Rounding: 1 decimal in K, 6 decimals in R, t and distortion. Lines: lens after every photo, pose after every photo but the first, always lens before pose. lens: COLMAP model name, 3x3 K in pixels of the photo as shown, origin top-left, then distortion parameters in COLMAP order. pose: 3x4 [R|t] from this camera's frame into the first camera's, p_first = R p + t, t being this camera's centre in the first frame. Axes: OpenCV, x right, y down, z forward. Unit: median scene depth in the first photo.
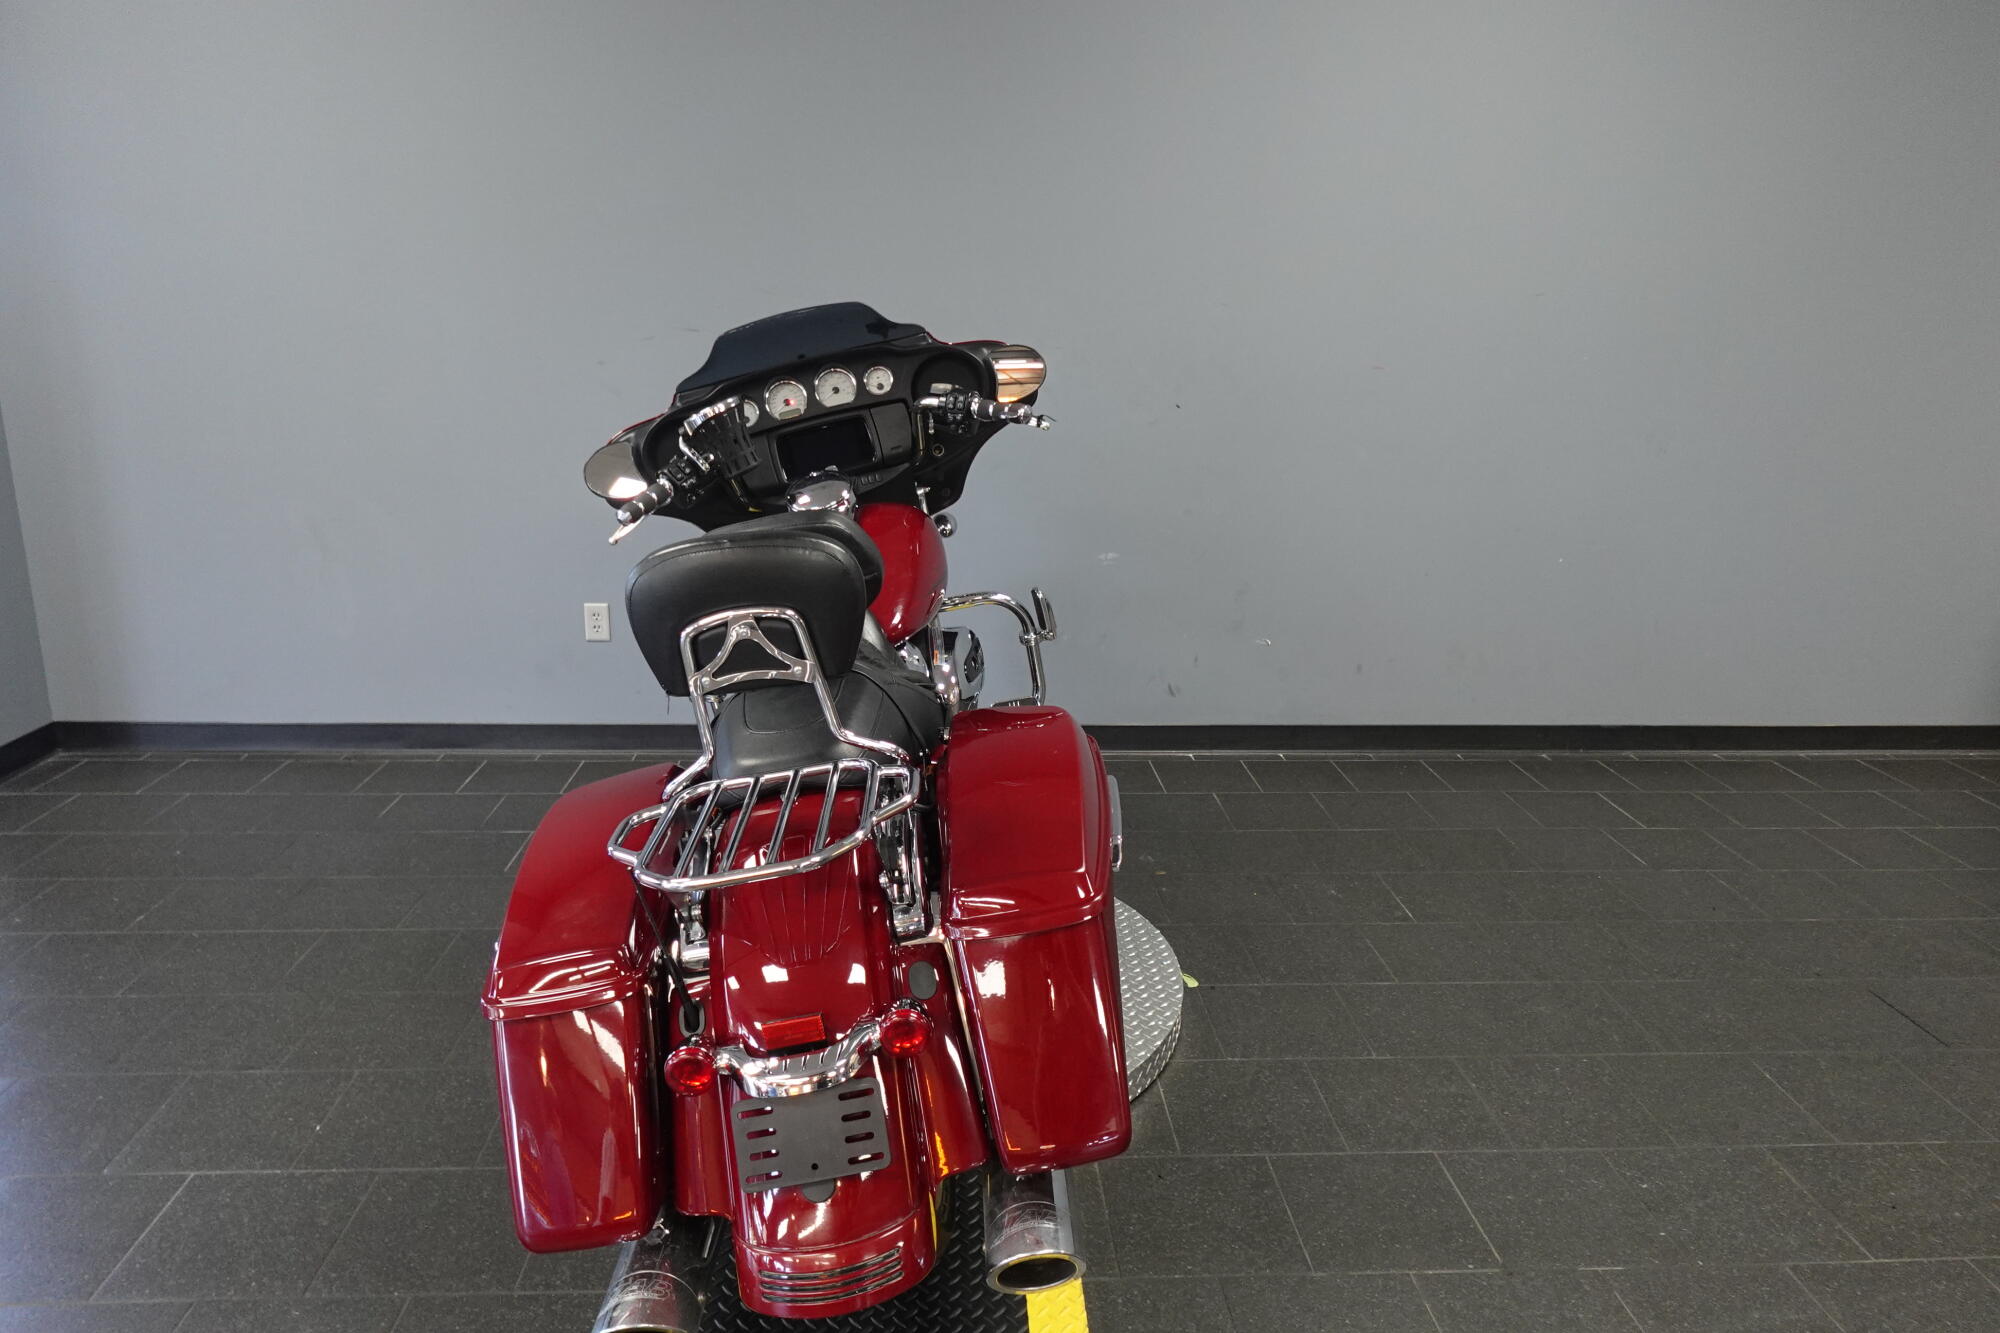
lens RADIAL K [[1374.7, 0, 1009.8], [0, 1374.7, 665.6], [0, 0, 1]] dist [0.000723, -0.000635]
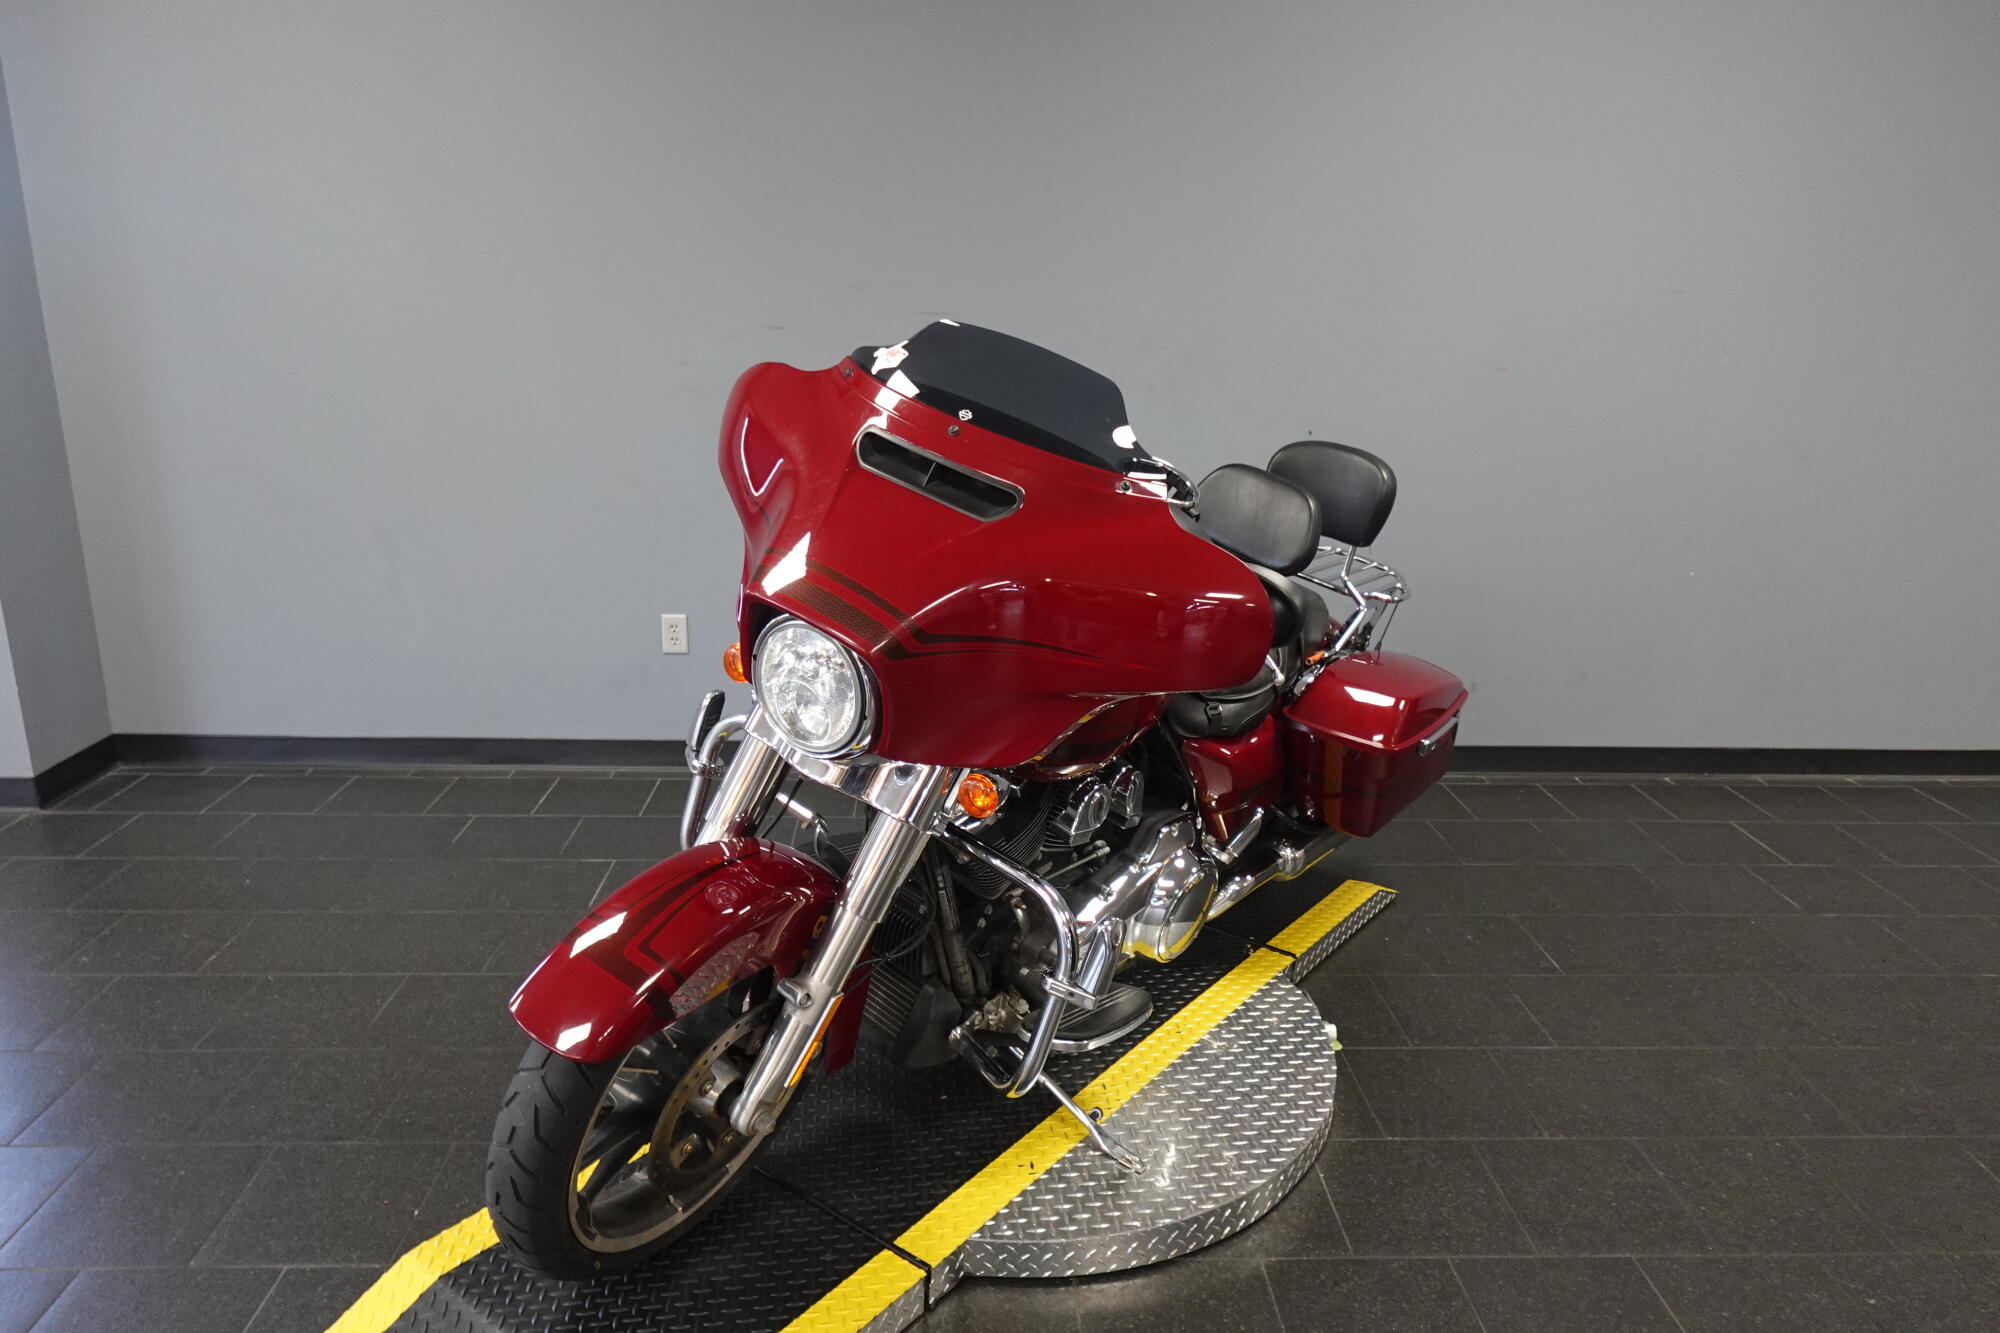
lens RADIAL K [[1374.7, 0, 1006.4], [0, 1374.7, 664.2], [0, 0, 1]] dist [0.000723, -0.000635]
pose [[0.999771, 0.007189, -0.020169, -0.078858], [-0.006849, 0.999834, 0.016862, -0.044236], [0.020287, -0.016720, 0.999654, 0.078400]]
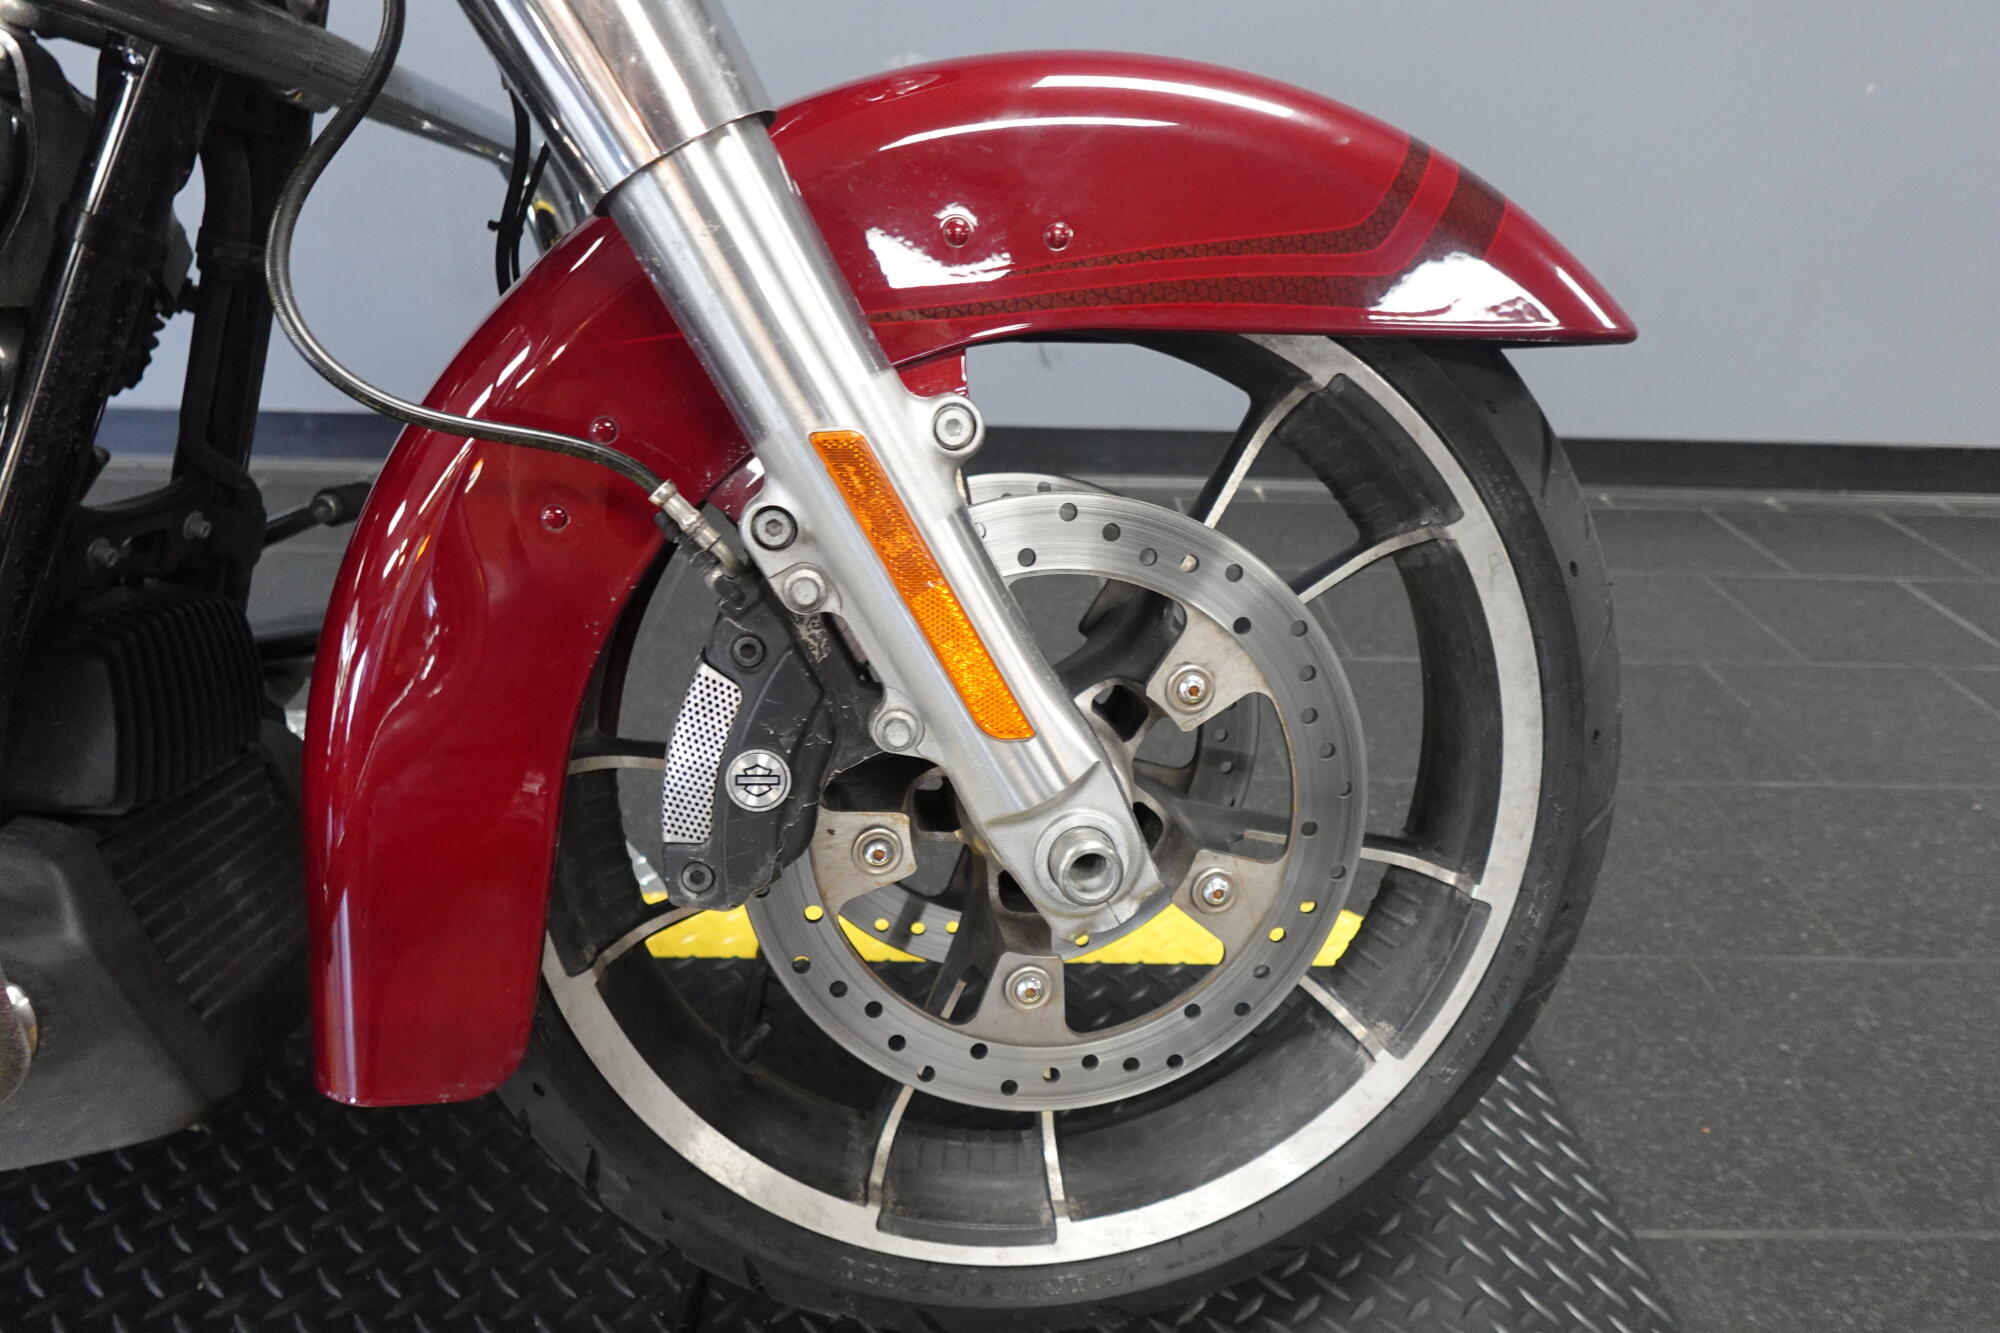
lens RADIAL K [[1374.7, 0, 1009.6], [0, 1374.7, 656.0], [0, 0, 1]] dist [0.000723, -0.000635]
pose [[0.999015, 0.024495, -0.036997, 0.205054], [-0.017041, 0.981676, 0.189793, 0.049155], [0.040968, -0.188975, 0.981127, 0.783392]]
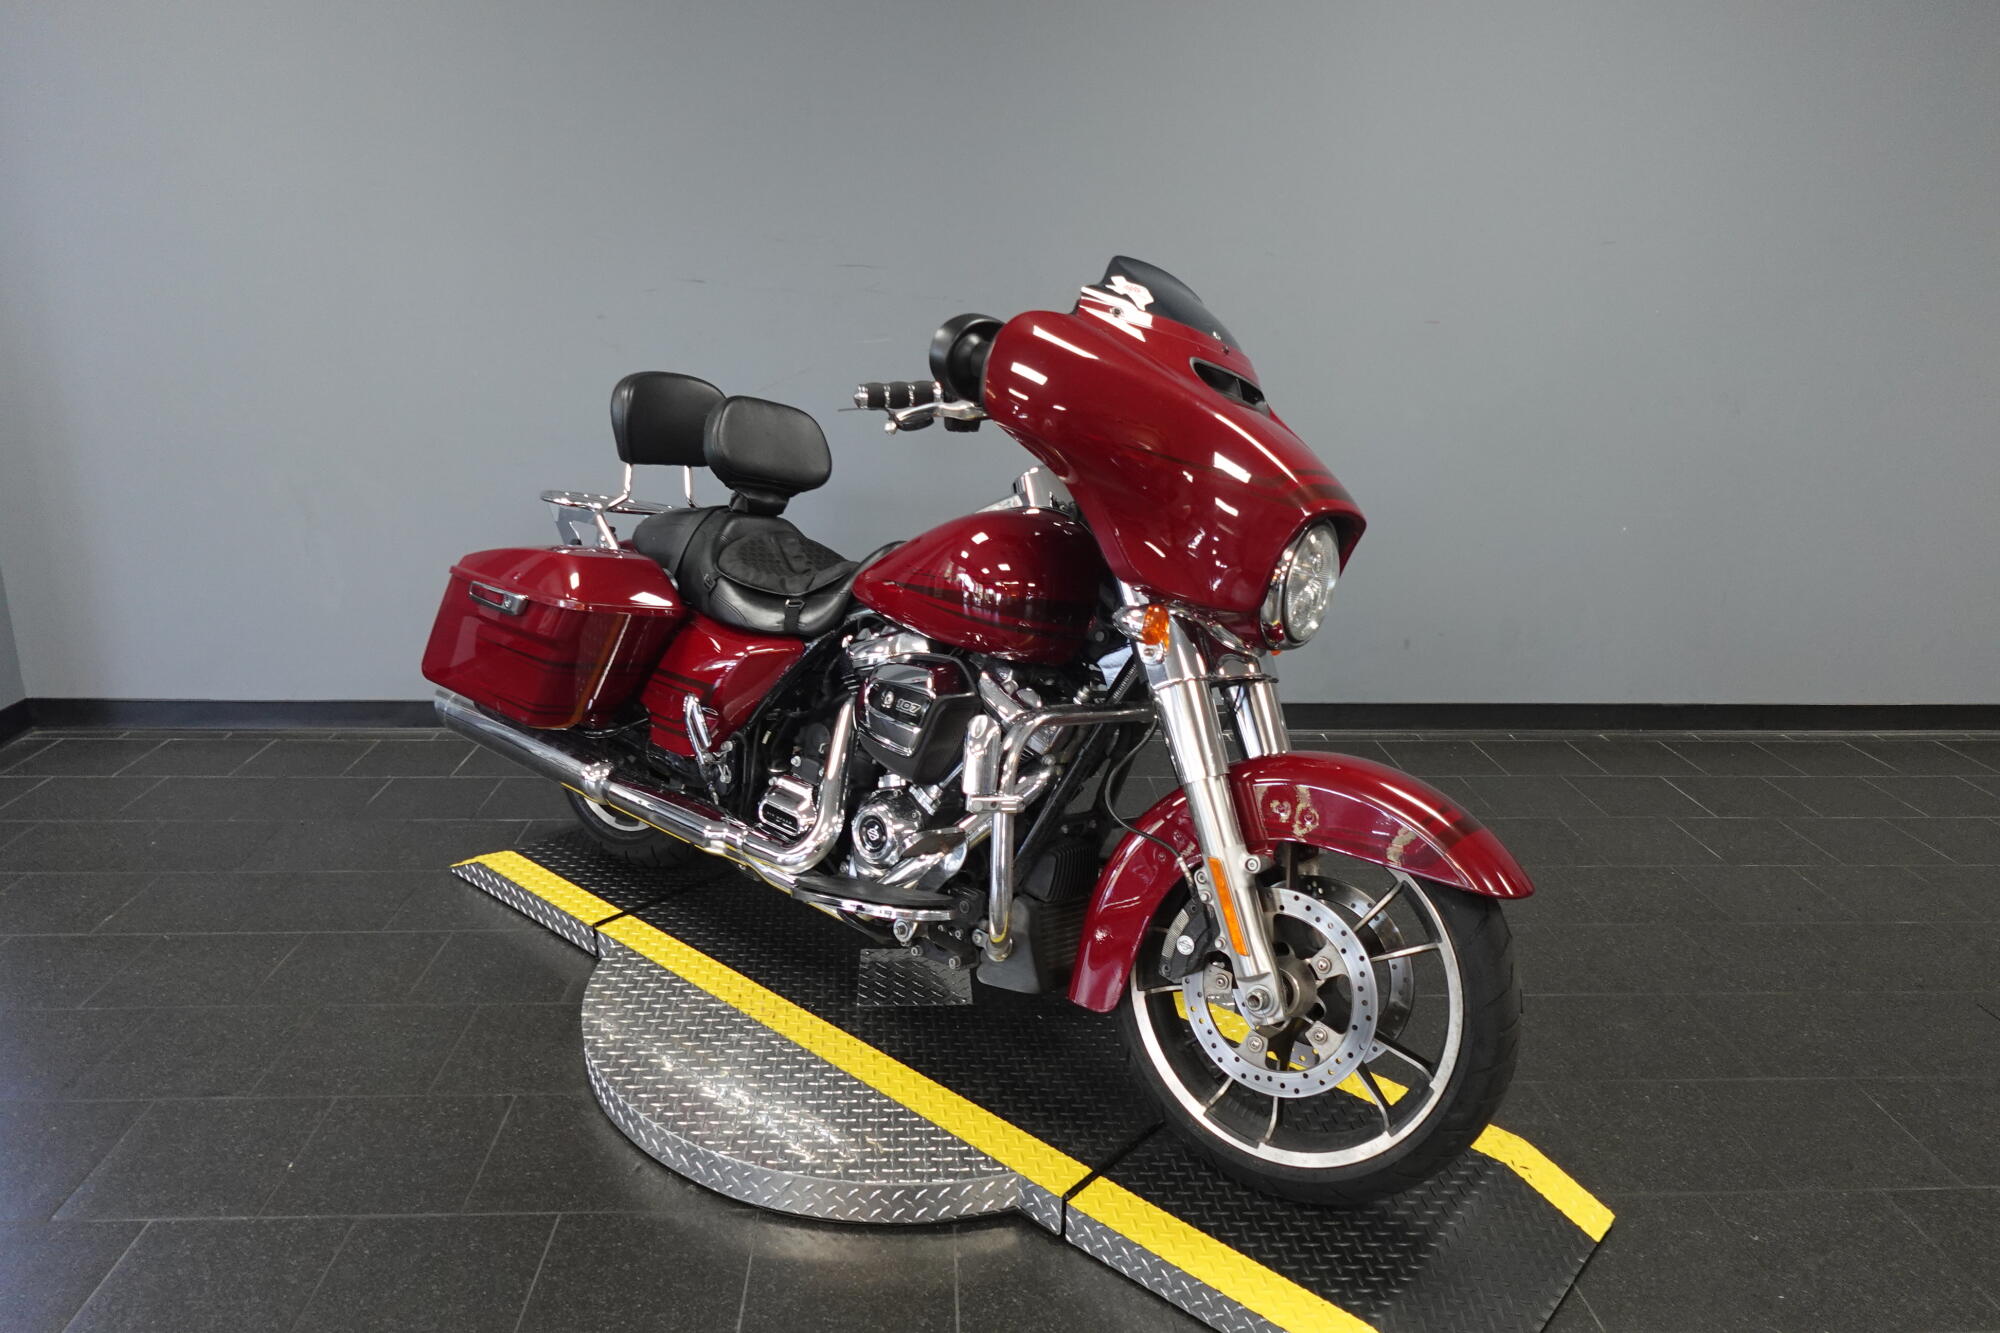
lens RADIAL K [[1374.7, 0, 1008.6], [0, 1374.7, 666.6], [0, 0, 1]] dist [0.000723, -0.000635]
pose [[0.999970, 0.001928, -0.007477, -0.019124], [-0.001676, 0.999433, 0.033615, -0.021857], [0.007538, -0.033602, 0.999407, 0.092025]]
